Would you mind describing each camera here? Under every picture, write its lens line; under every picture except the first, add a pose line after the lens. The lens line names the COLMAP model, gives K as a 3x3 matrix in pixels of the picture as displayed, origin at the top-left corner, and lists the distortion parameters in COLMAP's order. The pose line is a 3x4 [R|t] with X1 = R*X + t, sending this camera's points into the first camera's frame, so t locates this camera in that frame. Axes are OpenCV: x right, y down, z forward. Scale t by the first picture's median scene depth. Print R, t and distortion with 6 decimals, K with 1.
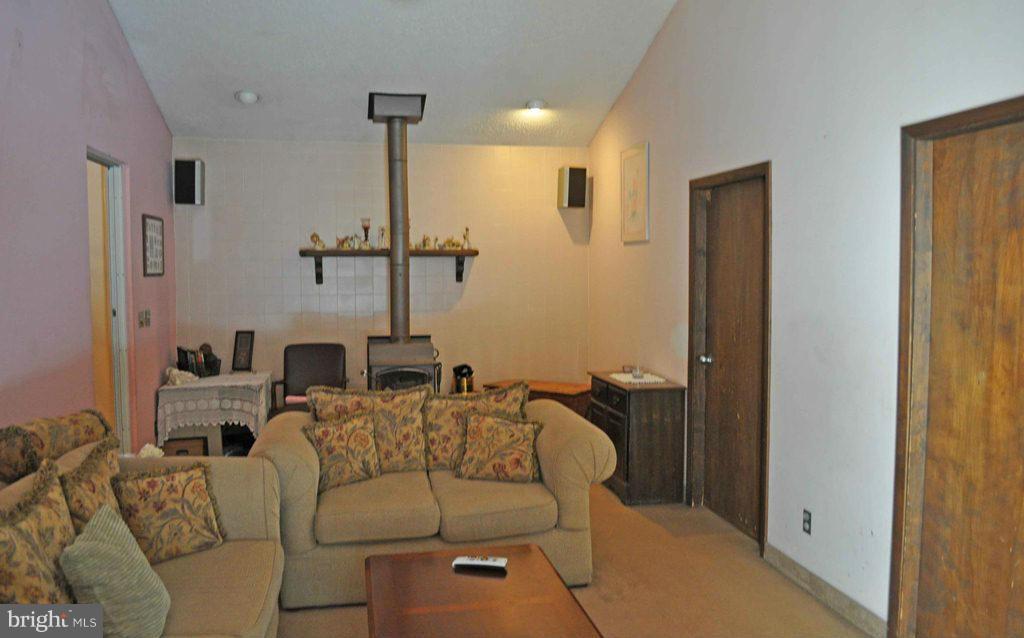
lens RADIAL K [[805.7, 0, 512.0], [0, 805.7, 319.0], [0, 0, 1]] dist [-0.095215, -0.000952]
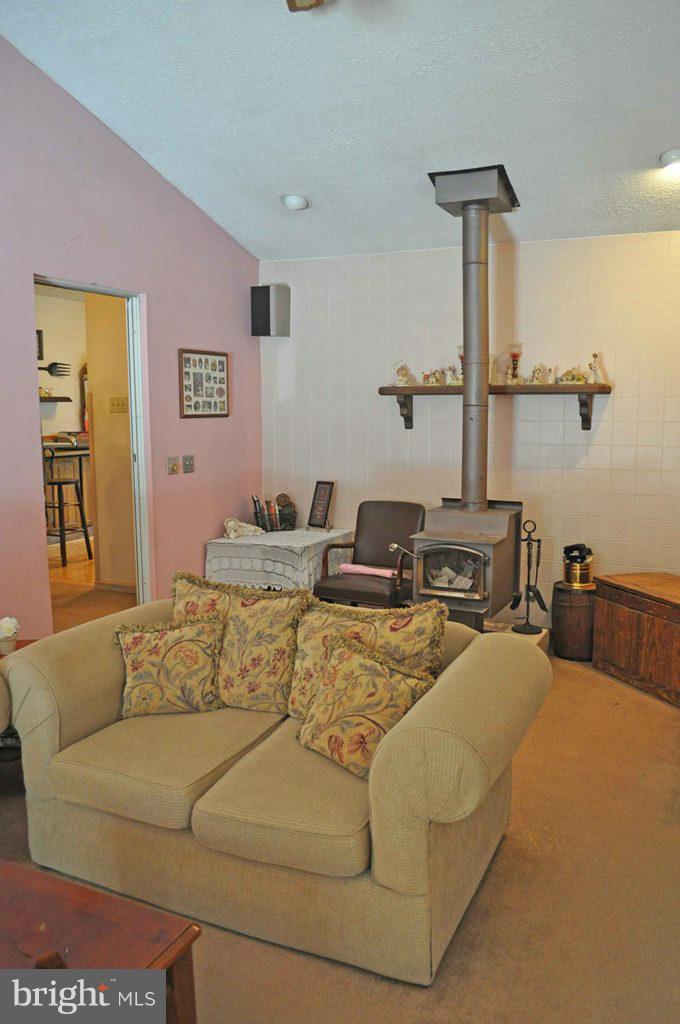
lens RADIAL K [[803.2, 0, 345.1], [0, 803.2, 514.9], [0, 0, 1]] dist [-0.086577, 0.017330]
pose [[0.803057, 0.079909, -0.590520, 0.209882], [-0.036587, 0.995710, 0.084984, -0.025088], [0.594778, -0.046642, 0.802536, 0.329149]]
